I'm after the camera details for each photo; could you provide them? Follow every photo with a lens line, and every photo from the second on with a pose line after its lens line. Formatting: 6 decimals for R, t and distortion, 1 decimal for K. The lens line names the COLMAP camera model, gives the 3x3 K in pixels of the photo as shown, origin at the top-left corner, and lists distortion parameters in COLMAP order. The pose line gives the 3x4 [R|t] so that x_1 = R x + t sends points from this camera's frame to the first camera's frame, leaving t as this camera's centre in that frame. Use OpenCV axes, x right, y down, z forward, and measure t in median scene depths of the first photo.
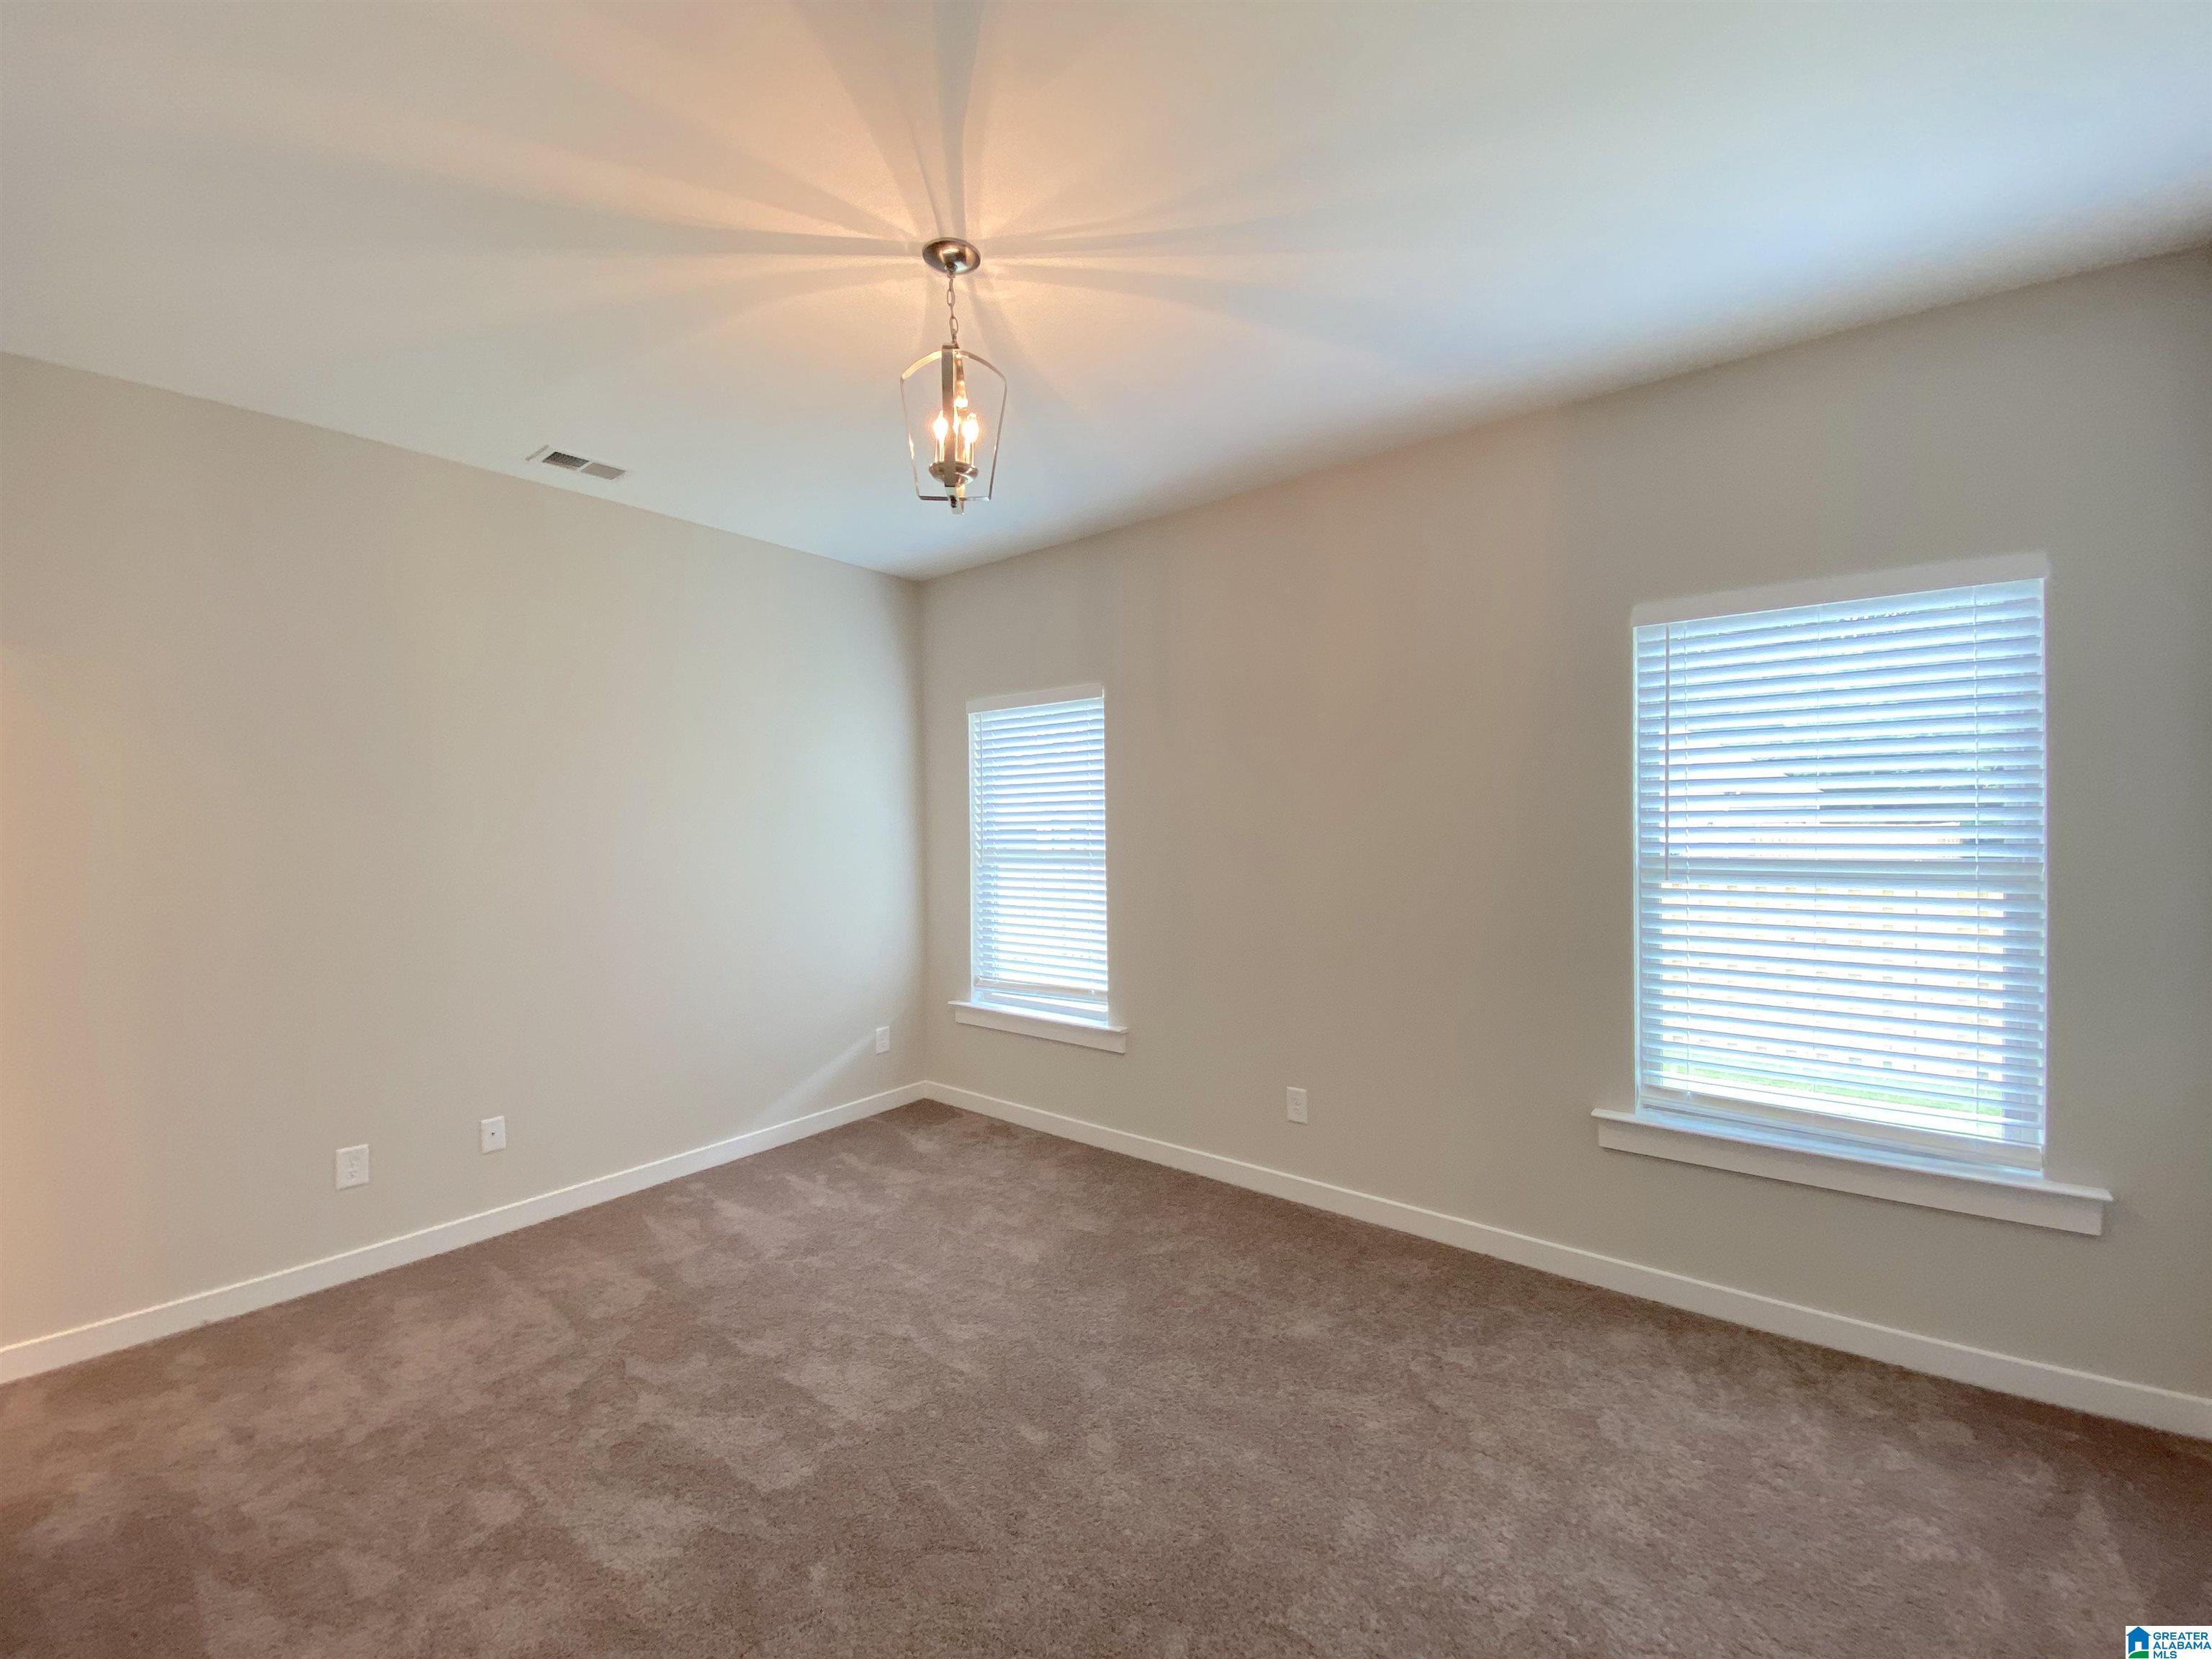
lens RADIAL K [[885.6, 0, 1108.2], [0, 885.6, 821.9], [0, 0, 1]] dist [0.023976, -0.020014]
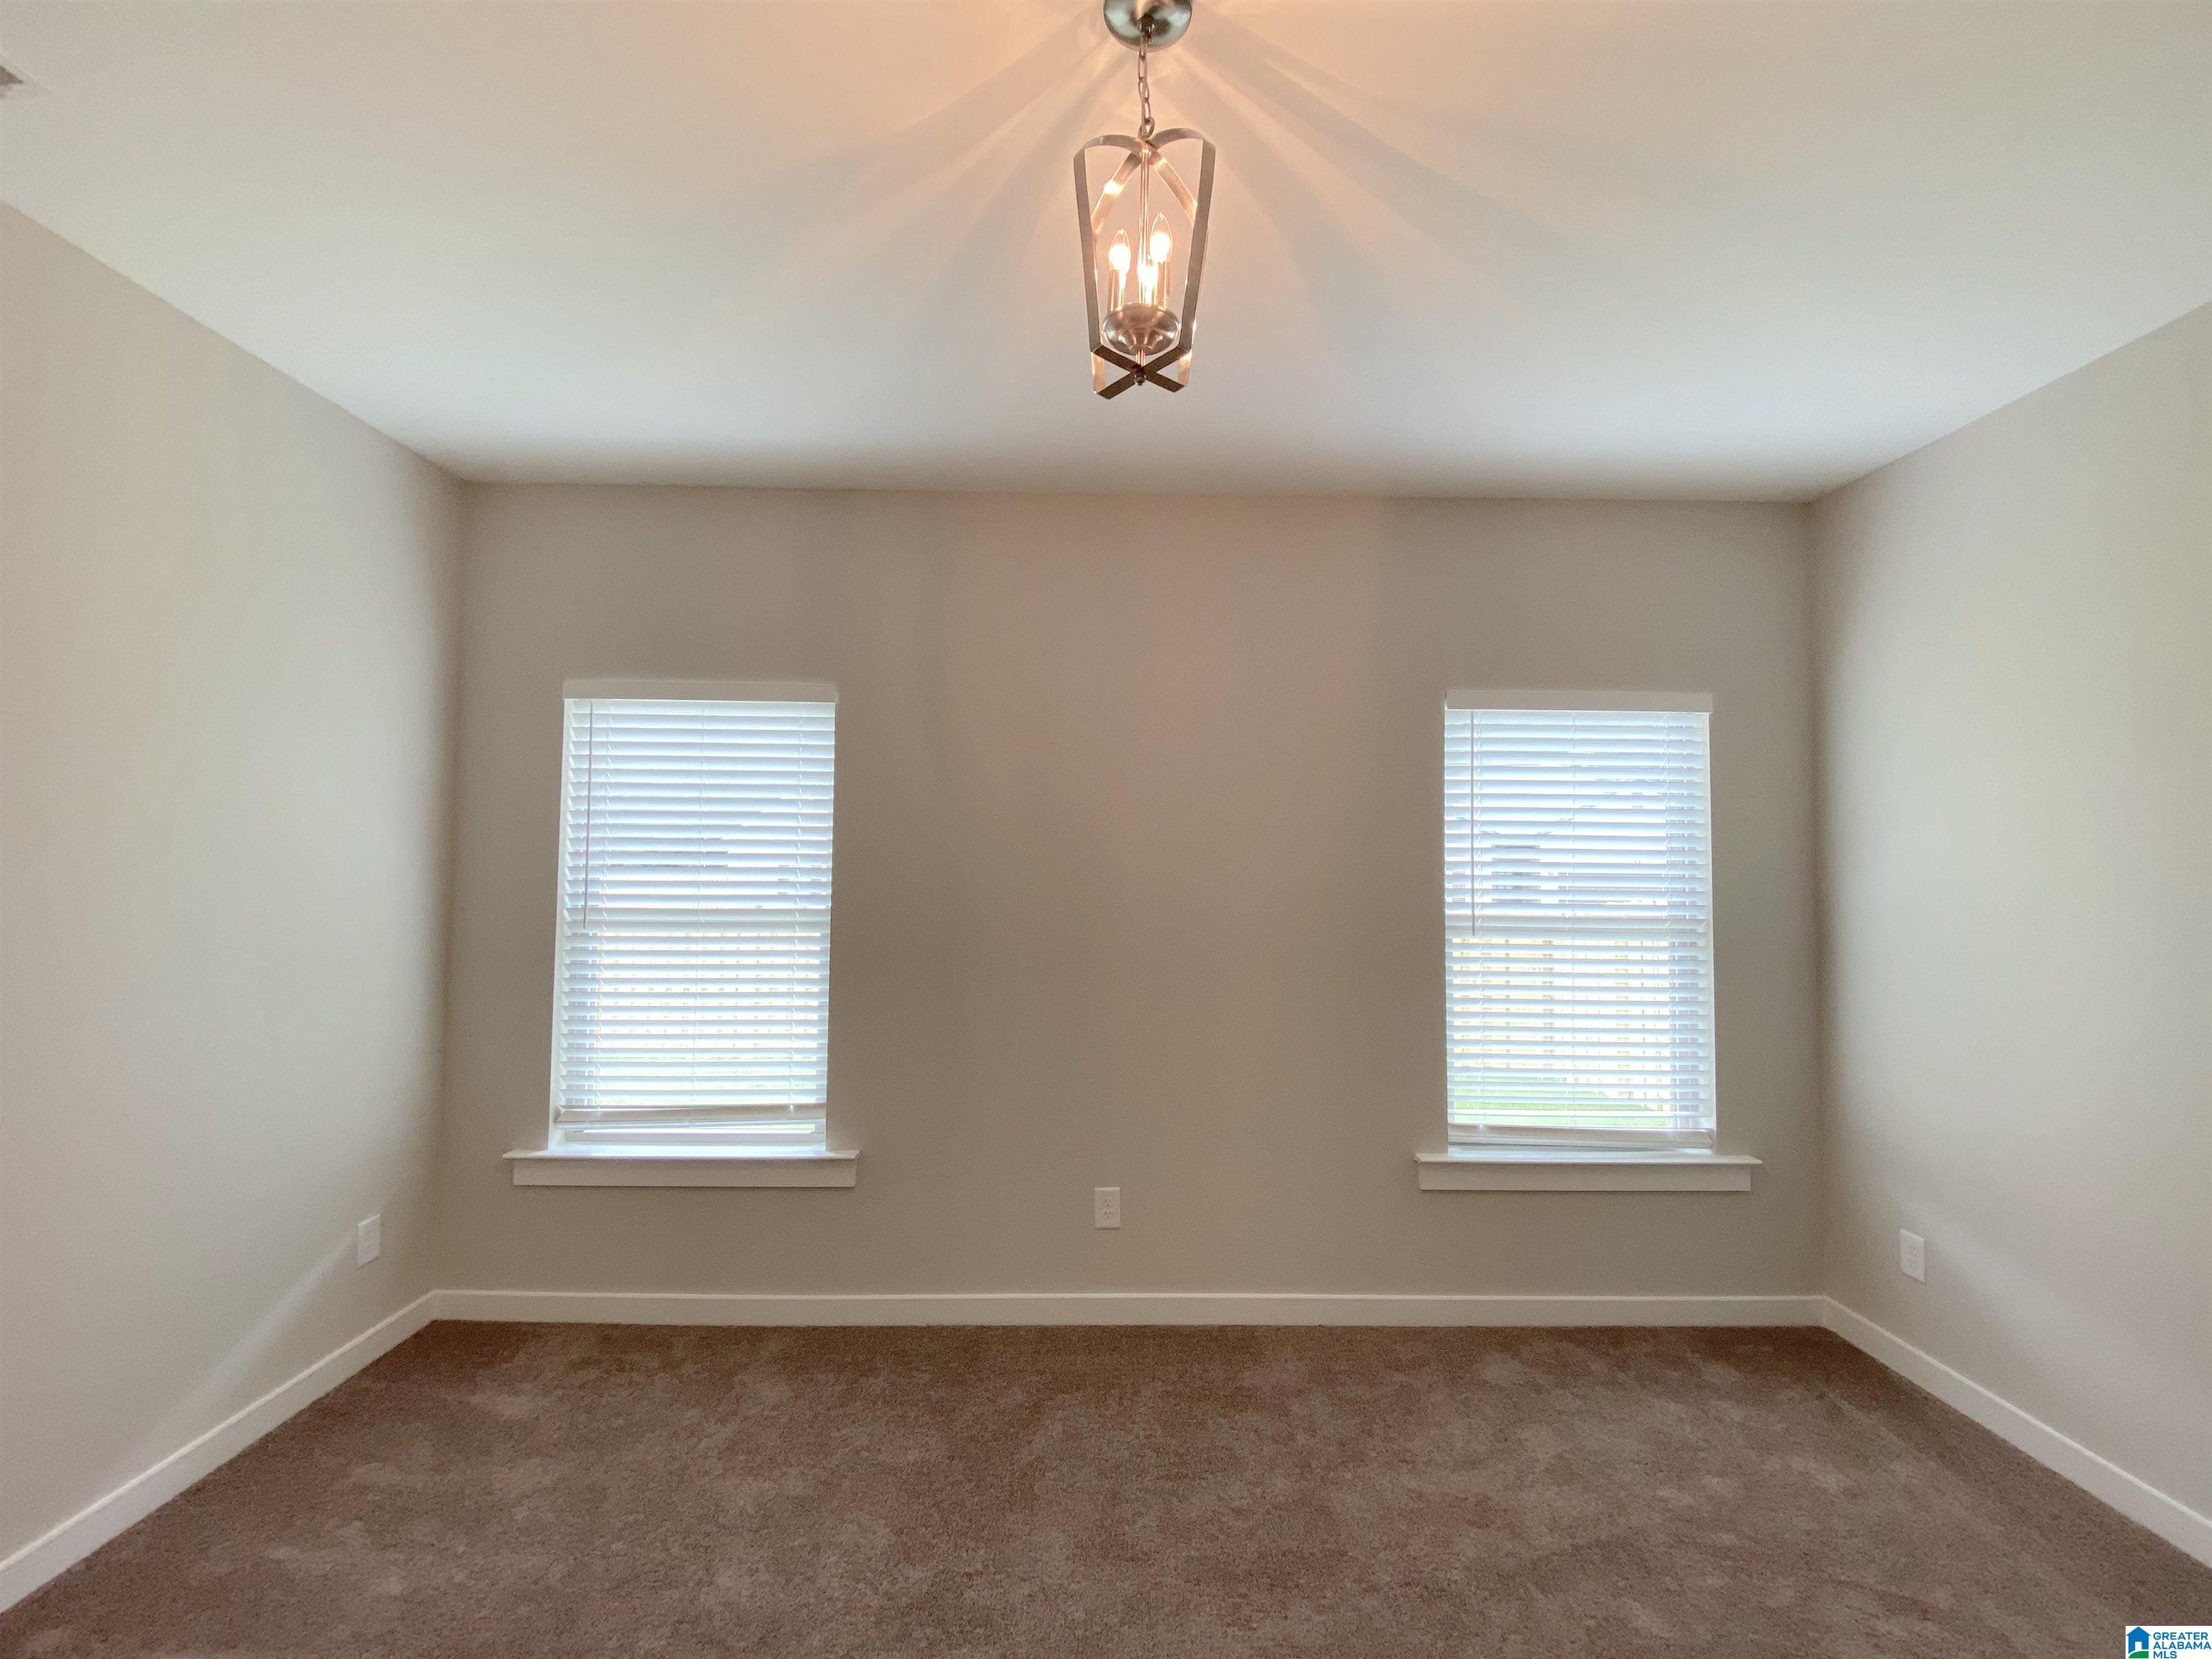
lens RADIAL K [[900.9, 0, 1109.0], [0, 900.9, 831.4], [0, 0, 1]] dist [0.027634, -0.022026]
pose [[0.778162, 0.050843, 0.626002, -0.407307], [-0.019622, 0.998199, -0.056681, 0.006407], [-0.627757, 0.031824, 0.777758, 0.357979]]
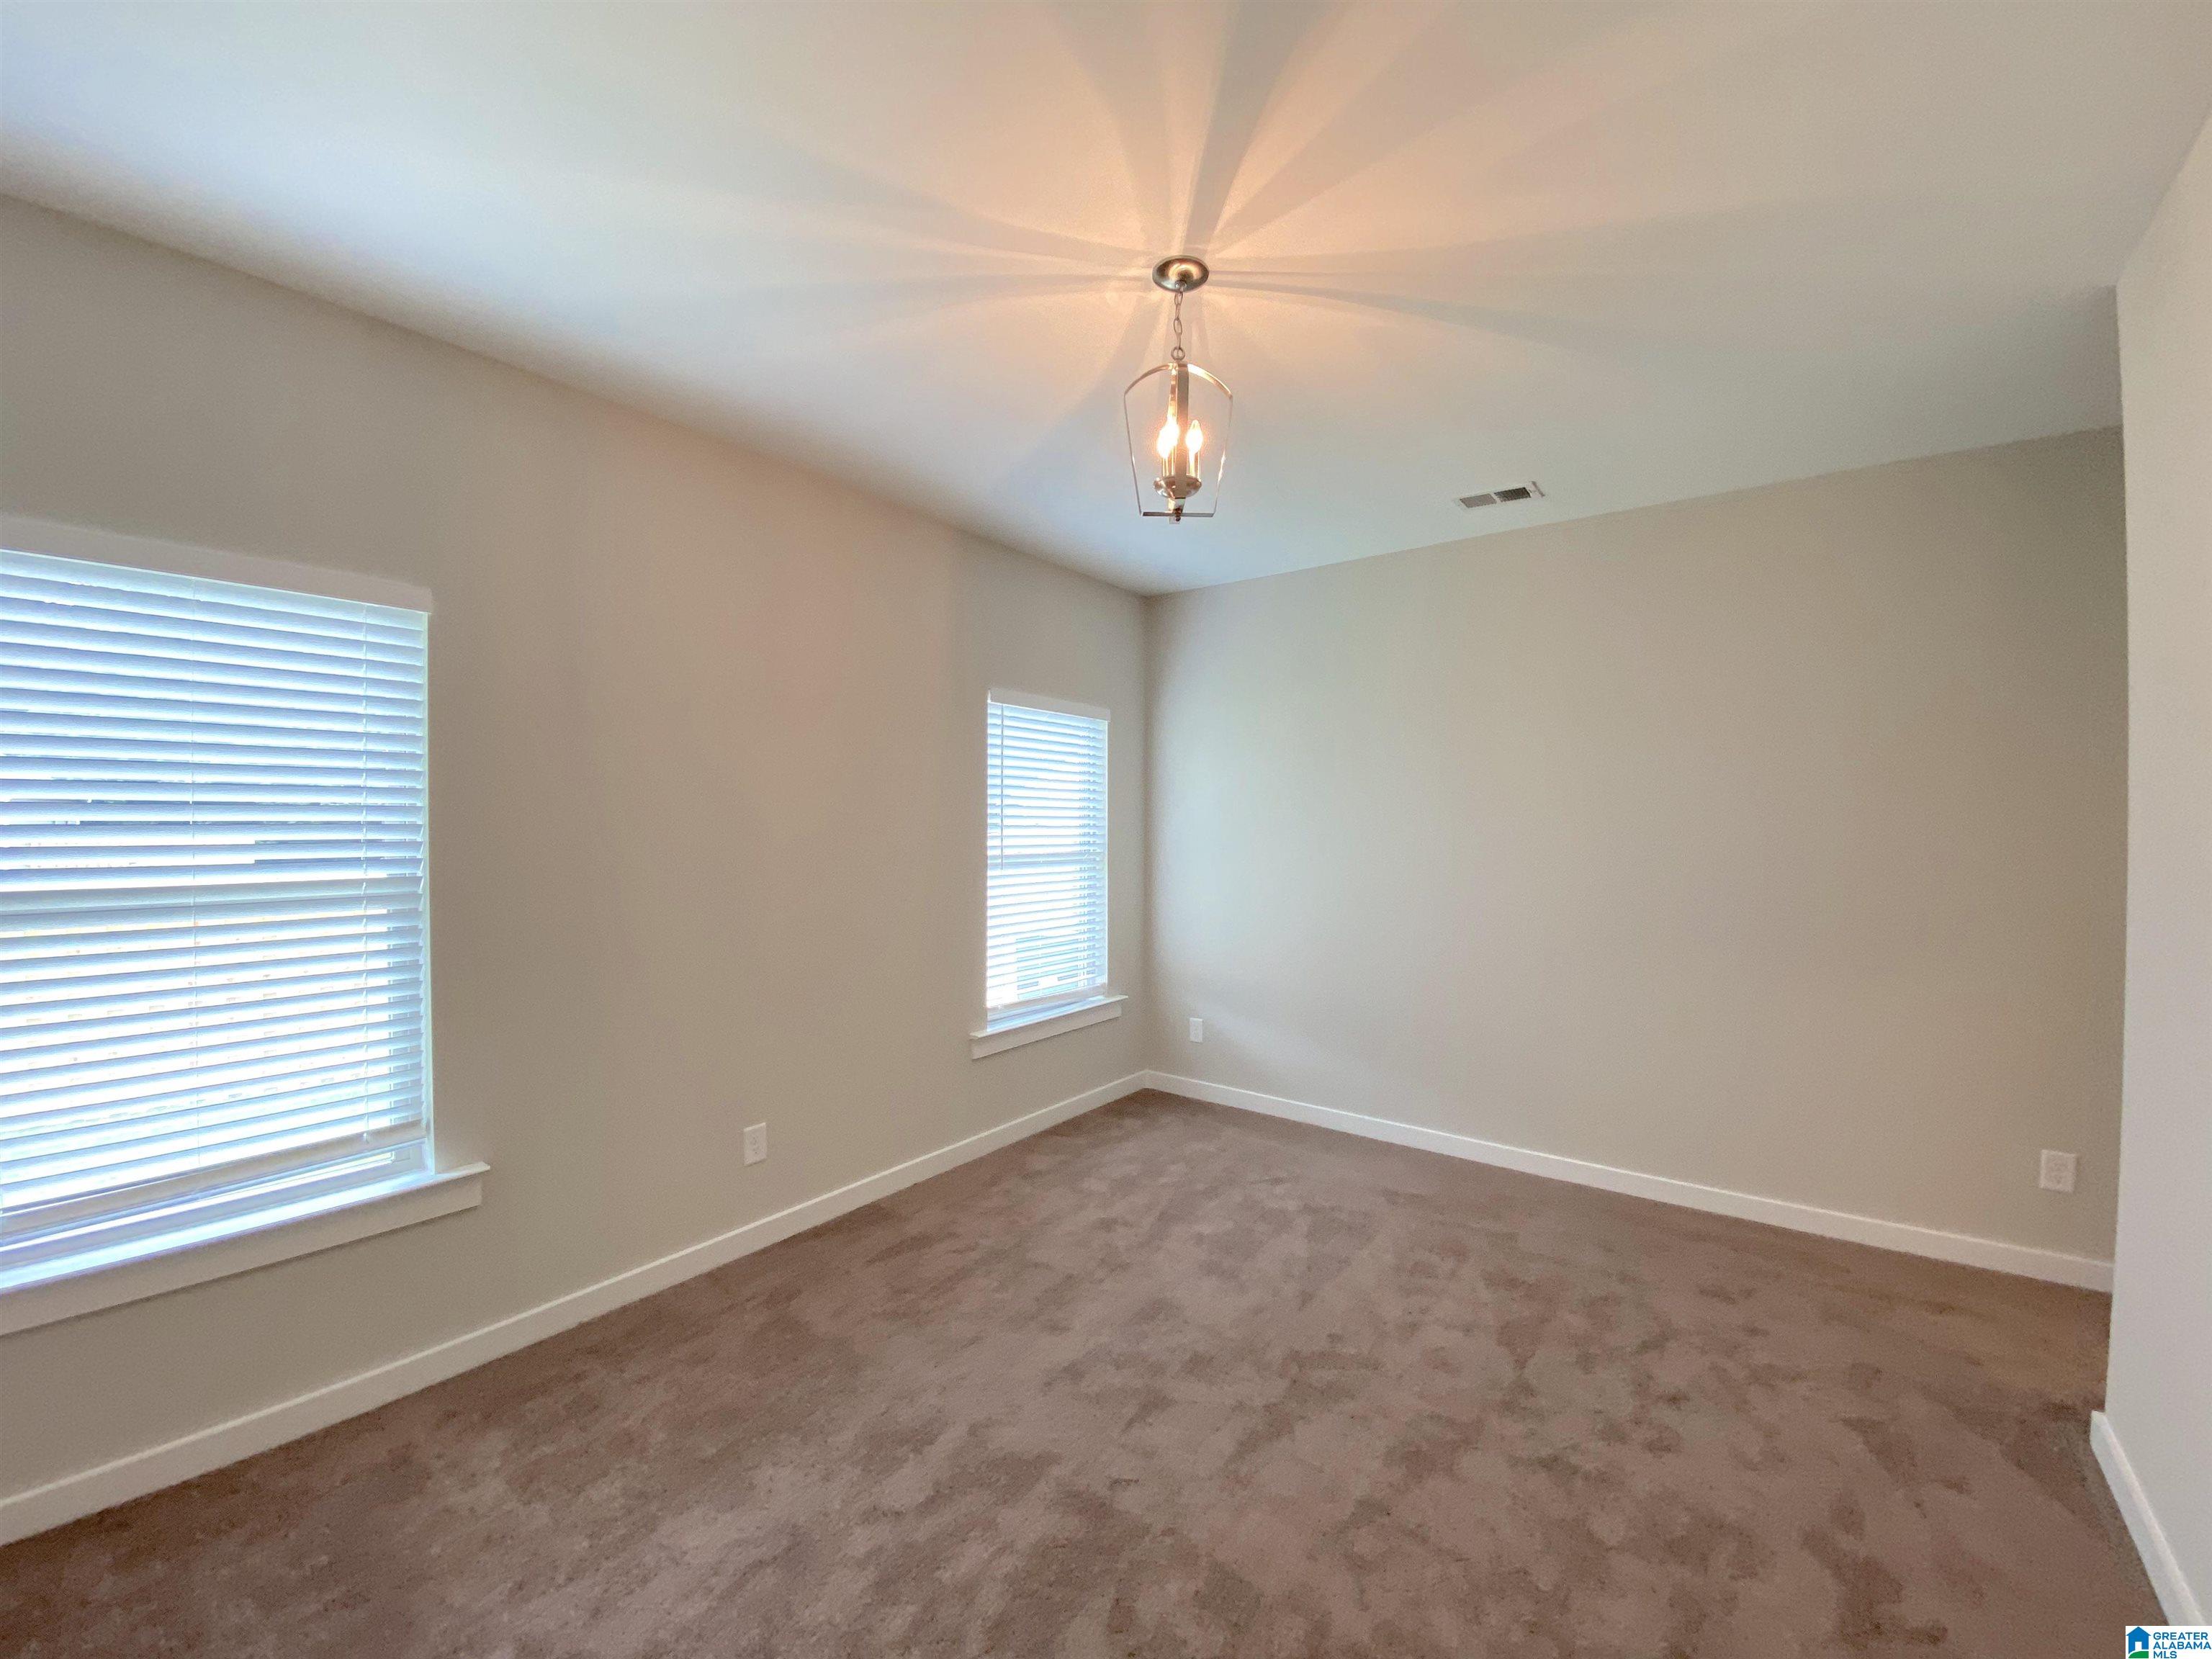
lens RADIAL K [[896.8, 0, 1115.4], [0, 896.8, 832.3], [0, 0, 1]] dist [0.028103, -0.021435]
pose [[-0.026245, 0.006043, 0.999637, -0.836251], [0.002322, 0.999979, -0.005984, 0.009389], [-0.999653, 0.002164, -0.026259, 0.763440]]
